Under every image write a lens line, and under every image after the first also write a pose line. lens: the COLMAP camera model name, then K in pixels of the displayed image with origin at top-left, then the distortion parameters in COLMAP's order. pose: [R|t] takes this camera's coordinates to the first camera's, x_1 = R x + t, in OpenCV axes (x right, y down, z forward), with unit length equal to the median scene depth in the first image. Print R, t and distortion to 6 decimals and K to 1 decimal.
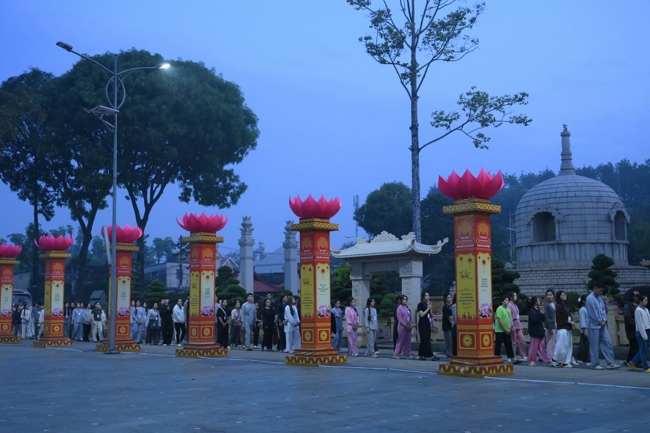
lens RADIAL K [[798.4, 0, 325.0], [0, 798.4, 216.5], [0, 0, 1]] dist [0.016072, 0.000043]
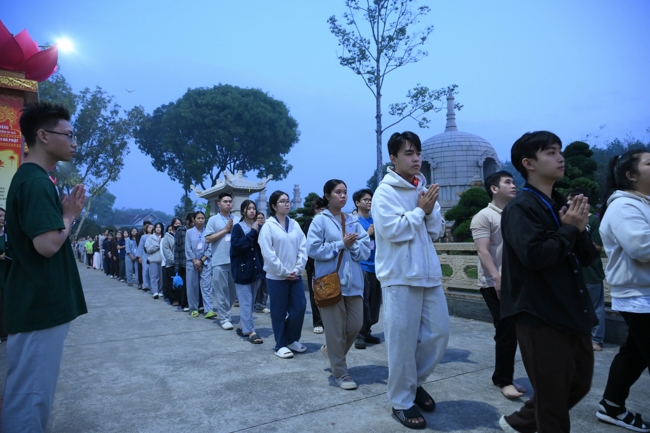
lens RADIAL K [[428.4, 0, 325.0], [0, 428.4, 216.5], [0, 0, 1]] dist [0.000275, -0.000743]
pose [[0.978852, -0.013008, -0.204157, 0.172983], [0.022852, 0.998683, 0.045932, 0.029455], [0.203291, -0.049626, 0.977860, 0.224514]]
